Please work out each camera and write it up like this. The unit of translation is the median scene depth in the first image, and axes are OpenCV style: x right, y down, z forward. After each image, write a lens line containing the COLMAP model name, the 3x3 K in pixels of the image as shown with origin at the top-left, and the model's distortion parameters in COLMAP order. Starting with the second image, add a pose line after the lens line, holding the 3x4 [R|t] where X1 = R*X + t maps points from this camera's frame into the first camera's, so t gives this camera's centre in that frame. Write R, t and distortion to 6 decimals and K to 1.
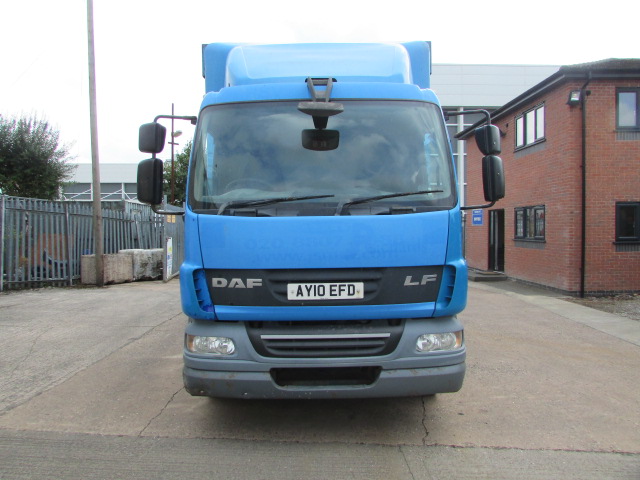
lens RADIAL K [[452.1, 0, 318.0], [0, 452.1, 240.9], [0, 0, 1]] dist [-0.031226, -0.003333]
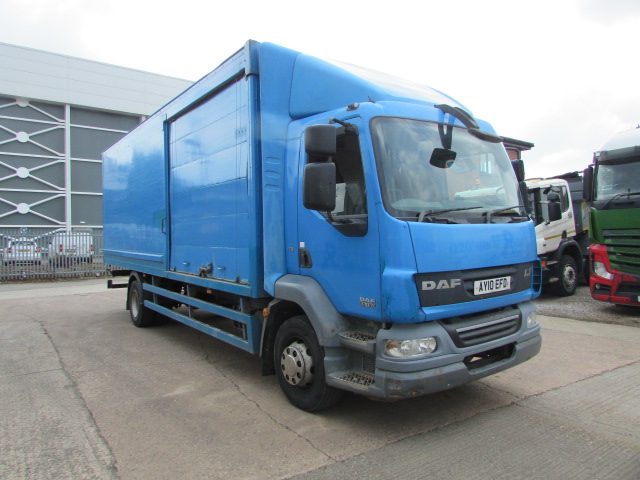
lens RADIAL K [[452.1, 0, 317.1], [0, 452.1, 236.7], [0, 0, 1]] dist [-0.031226, -0.003333]
pose [[0.817496, -0.013877, 0.575768, -1.043191], [0.034054, 0.999125, -0.024270, -0.005961], [-0.574927, 0.039448, 0.817253, 0.273144]]
